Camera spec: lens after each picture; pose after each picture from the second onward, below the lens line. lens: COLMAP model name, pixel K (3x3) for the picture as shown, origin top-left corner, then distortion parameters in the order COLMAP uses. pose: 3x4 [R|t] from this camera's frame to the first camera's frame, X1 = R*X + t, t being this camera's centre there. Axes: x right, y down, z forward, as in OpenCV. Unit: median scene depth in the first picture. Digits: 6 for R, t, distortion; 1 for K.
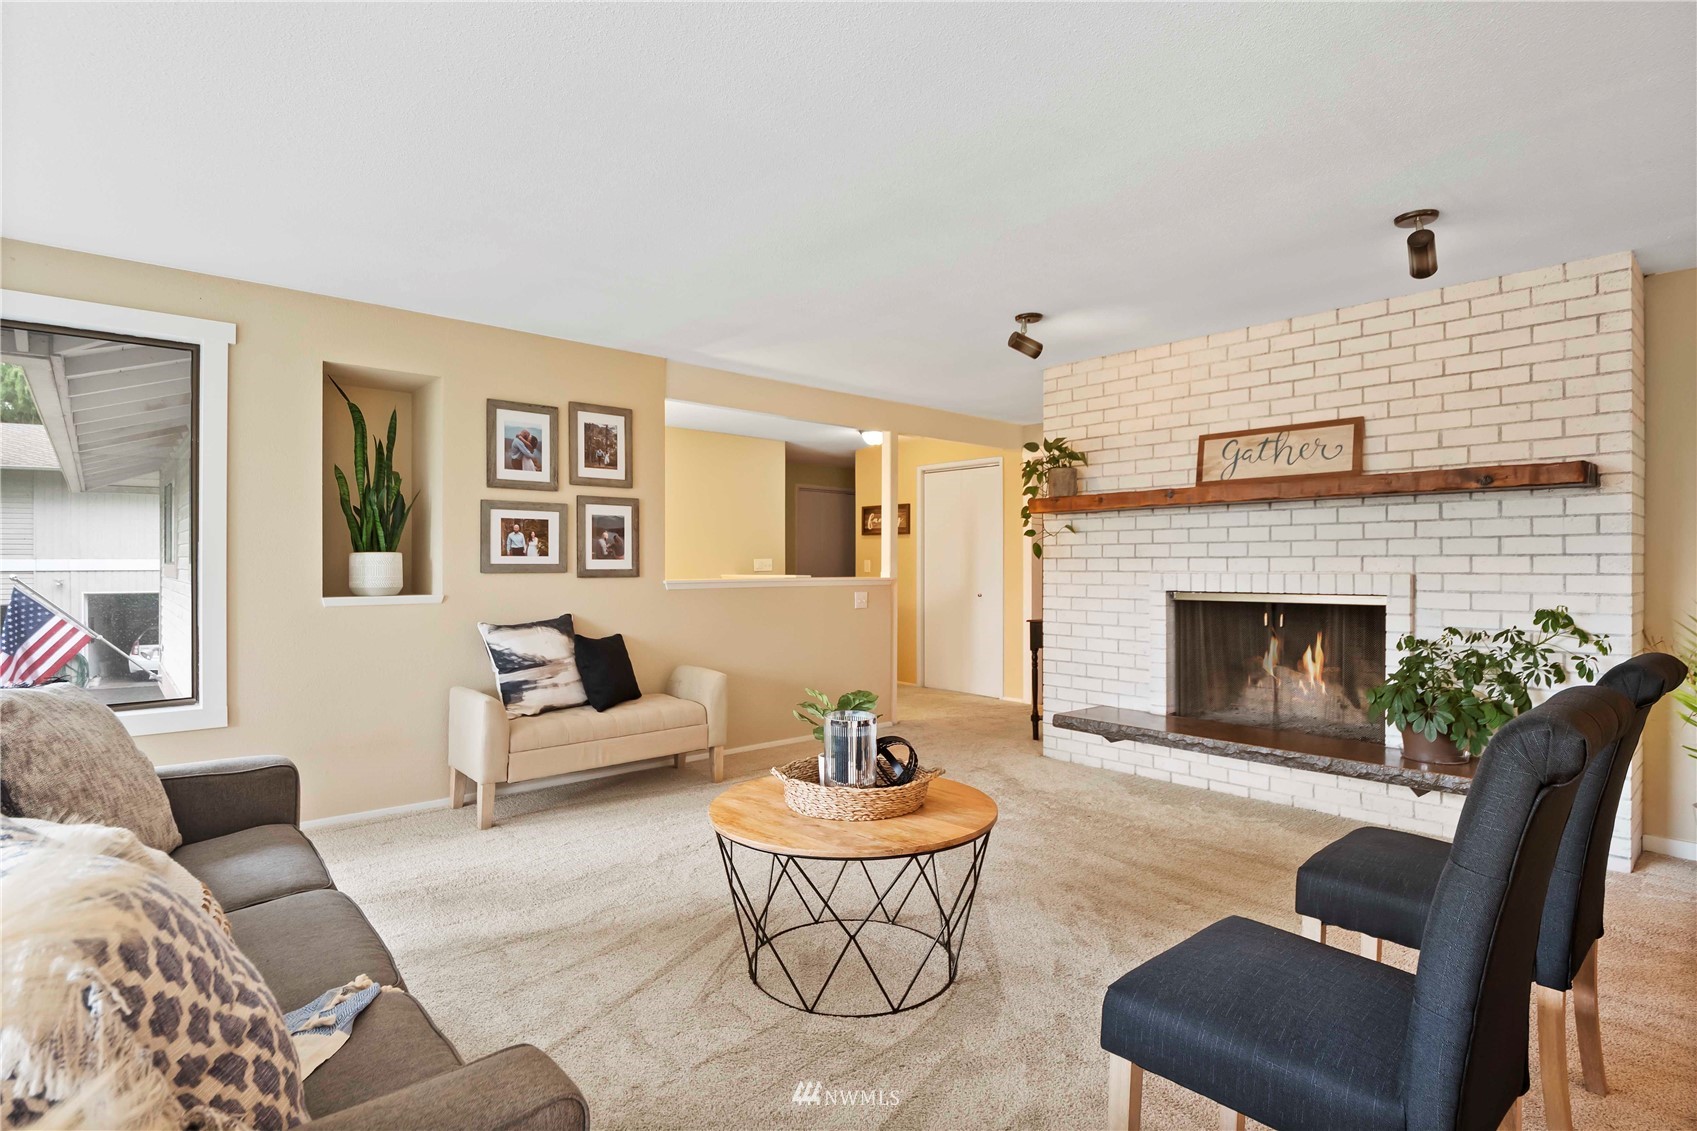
lens RADIAL K [[844.4, 0, 848.5], [0, 844.4, 565.5], [0, 0, 1]] dist [-0.022896, -0.000131]
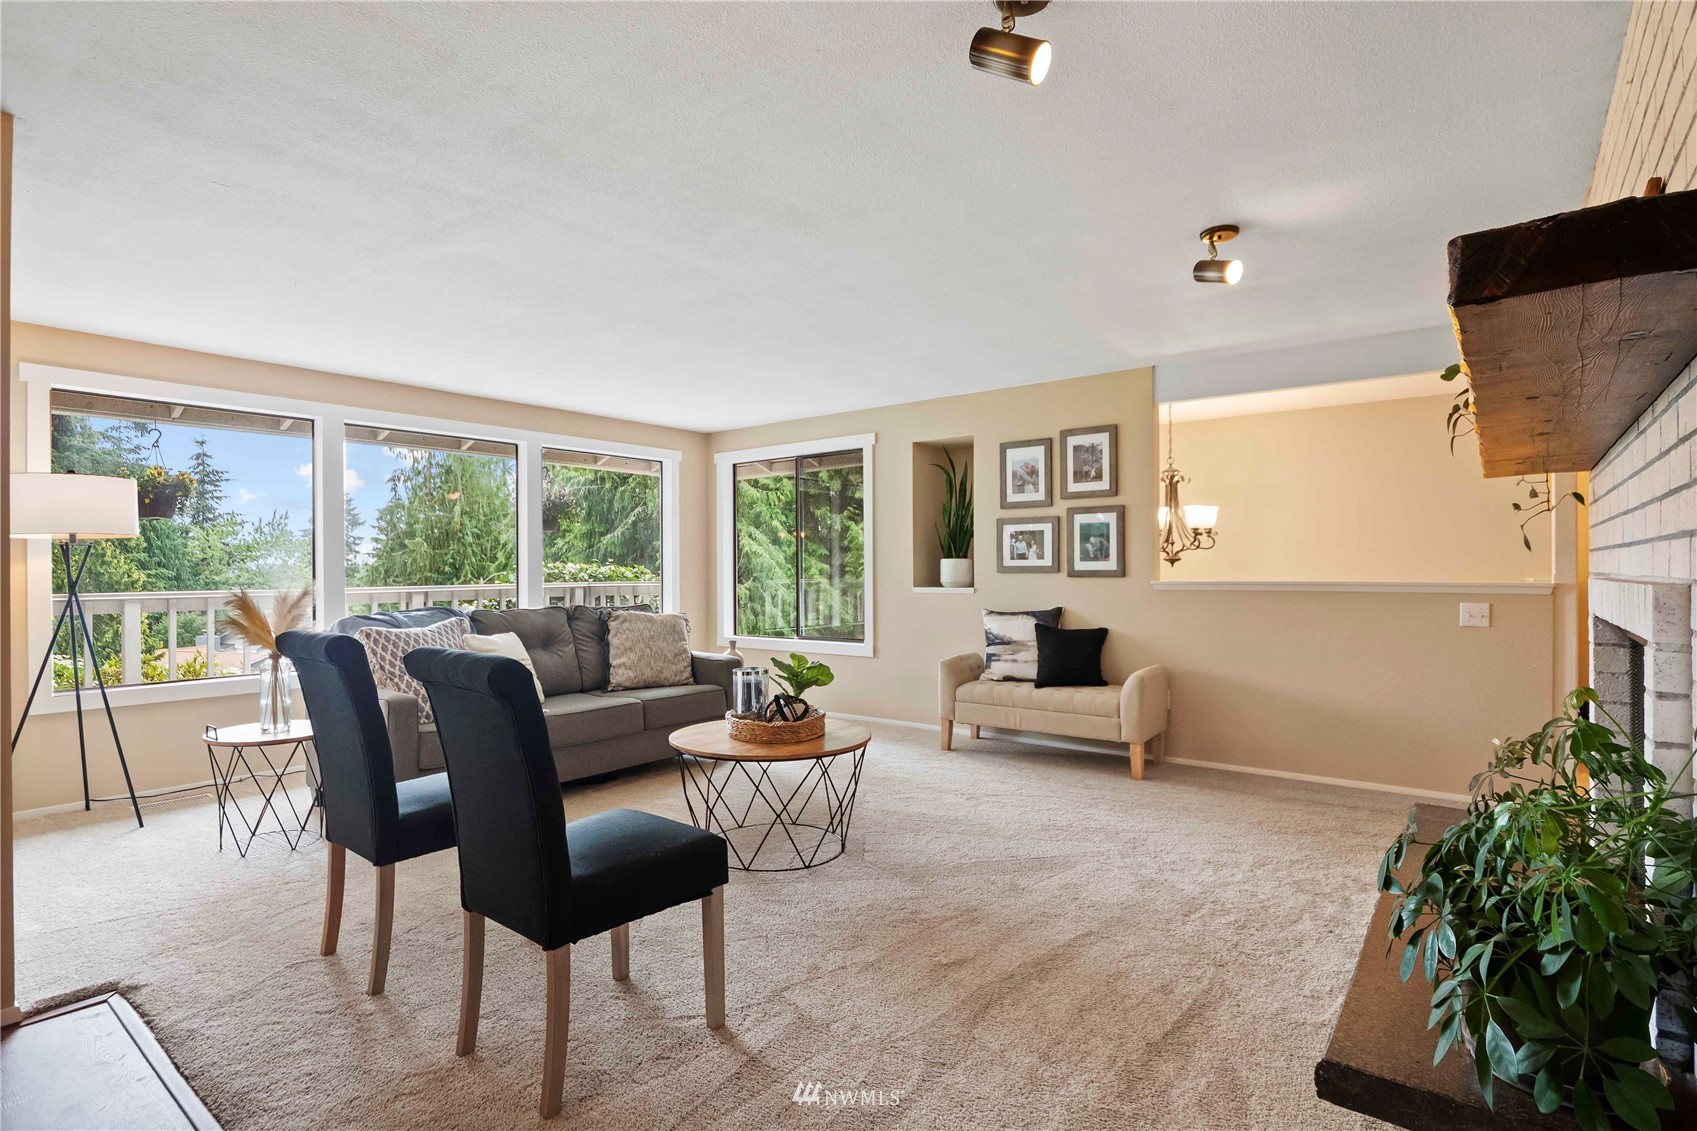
lens RADIAL K [[844.4, 0, 848.5], [0, 844.4, 565.5], [0, 0, 1]] dist [-0.022896, -0.000131]
pose [[0.167054, -0.005695, -0.985931, 0.809402], [0.004074, 0.999979, -0.005085, 0.003019], [0.985939, -0.003167, 0.167073, 0.500853]]
